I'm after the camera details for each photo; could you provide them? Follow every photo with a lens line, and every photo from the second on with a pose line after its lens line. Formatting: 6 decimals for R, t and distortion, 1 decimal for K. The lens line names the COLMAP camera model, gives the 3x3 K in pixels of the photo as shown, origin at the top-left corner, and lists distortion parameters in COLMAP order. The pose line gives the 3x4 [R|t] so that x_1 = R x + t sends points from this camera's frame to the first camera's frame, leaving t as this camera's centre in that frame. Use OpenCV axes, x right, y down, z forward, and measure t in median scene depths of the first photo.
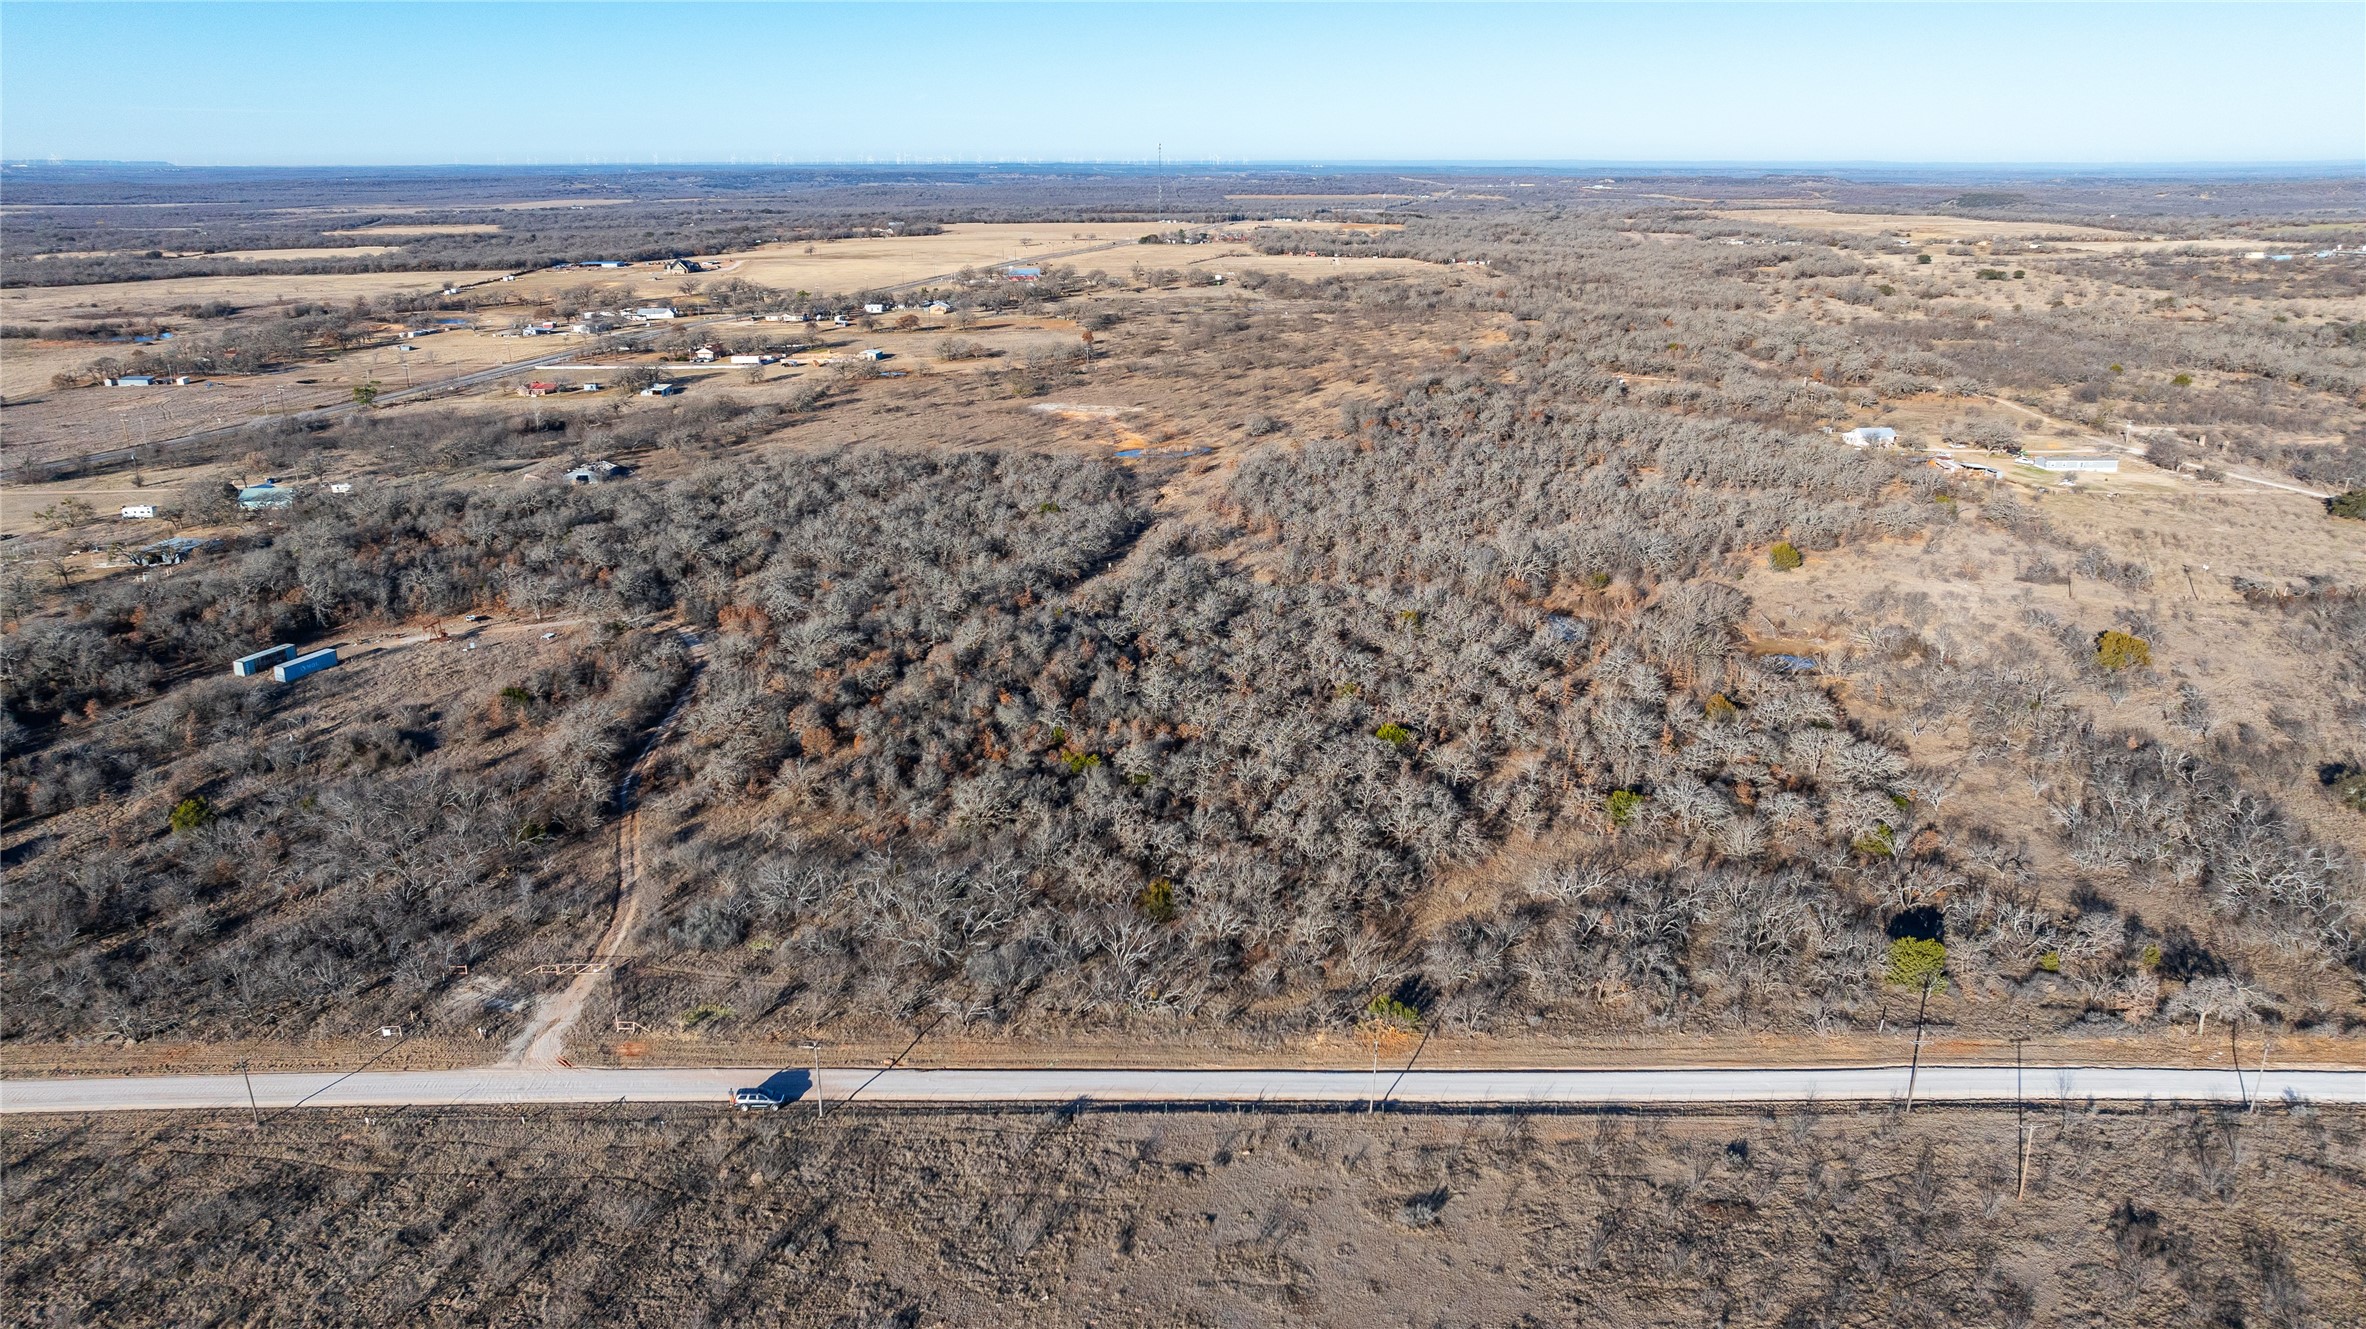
lens RADIAL K [[1696.6, 0, 1164.9], [0, 1696.6, 664.7], [0, 0, 1]] dist [-0.021012, 0.004321]
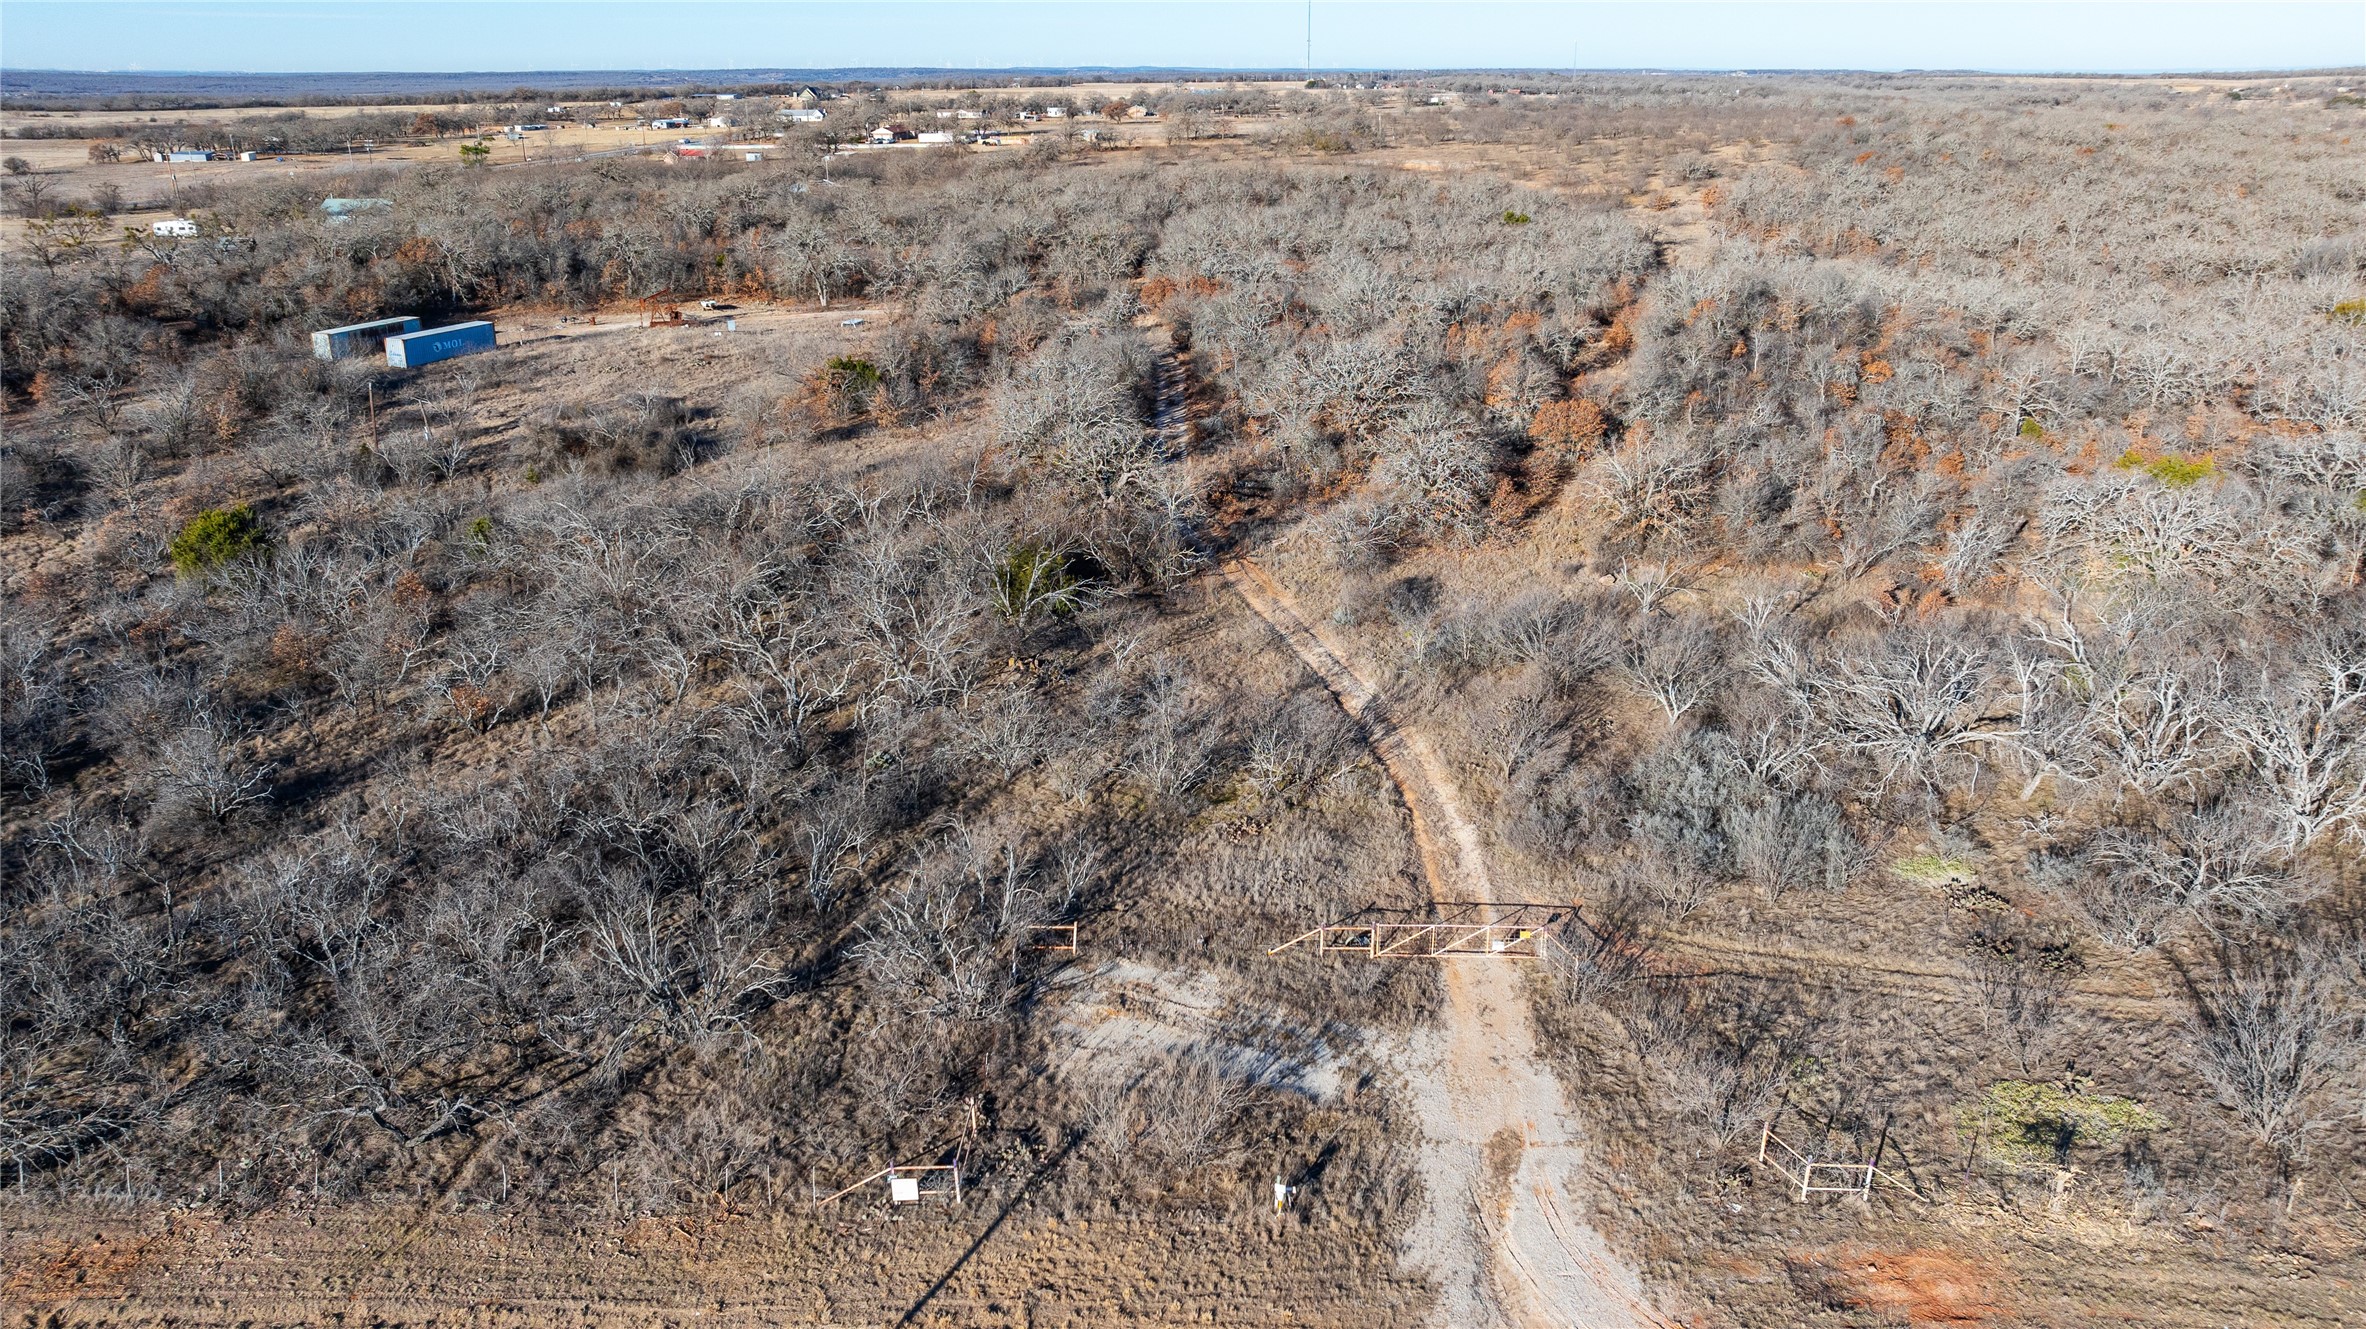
lens RADIAL K [[1710.9, 0, 1184.7], [0, 1710.9, 609.6], [0, 0, 1]] dist [-0.022055, -0.003957]
pose [[0.999548, 0.014542, -0.026302, -0.105340], [-0.014201, 0.999813, 0.013102, 0.031849], [0.026488, -0.012723, 0.999568, 0.189040]]
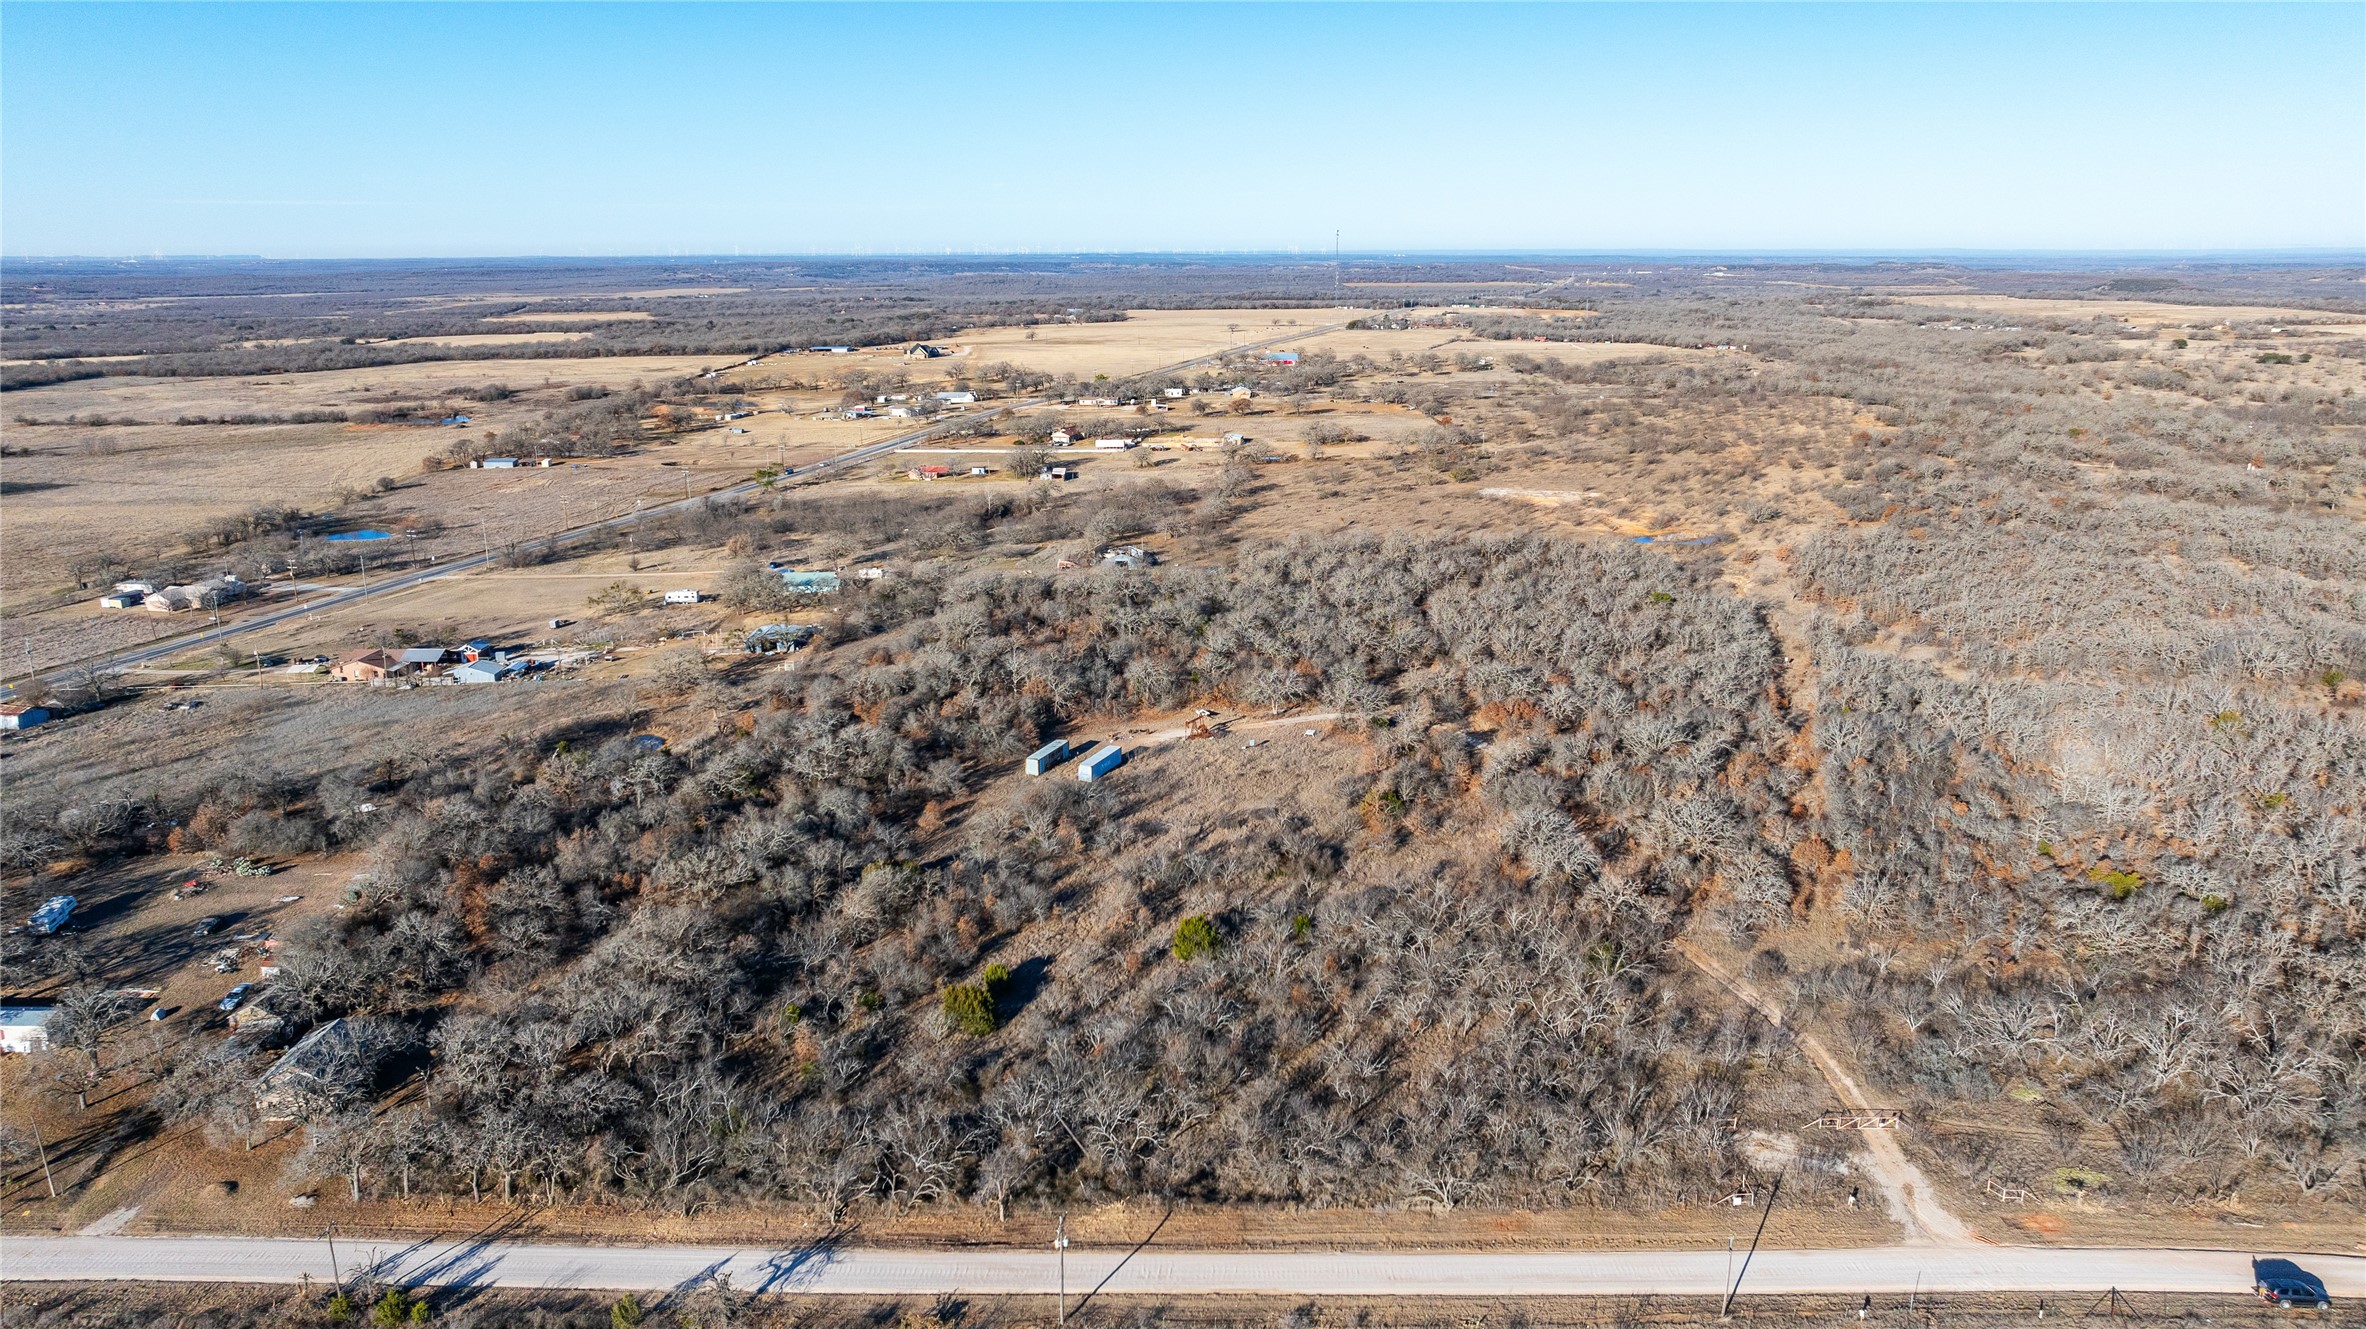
lens RADIAL K [[1696.6, 0, 1164.9], [0, 1696.6, 664.7], [0, 0, 1]] dist [-0.021012, 0.004321]
pose [[0.999519, 0.004695, -0.030660, -0.186645], [-0.006213, 0.998749, -0.049625, -0.003538], [0.030389, 0.049792, 0.998297, 0.027079]]
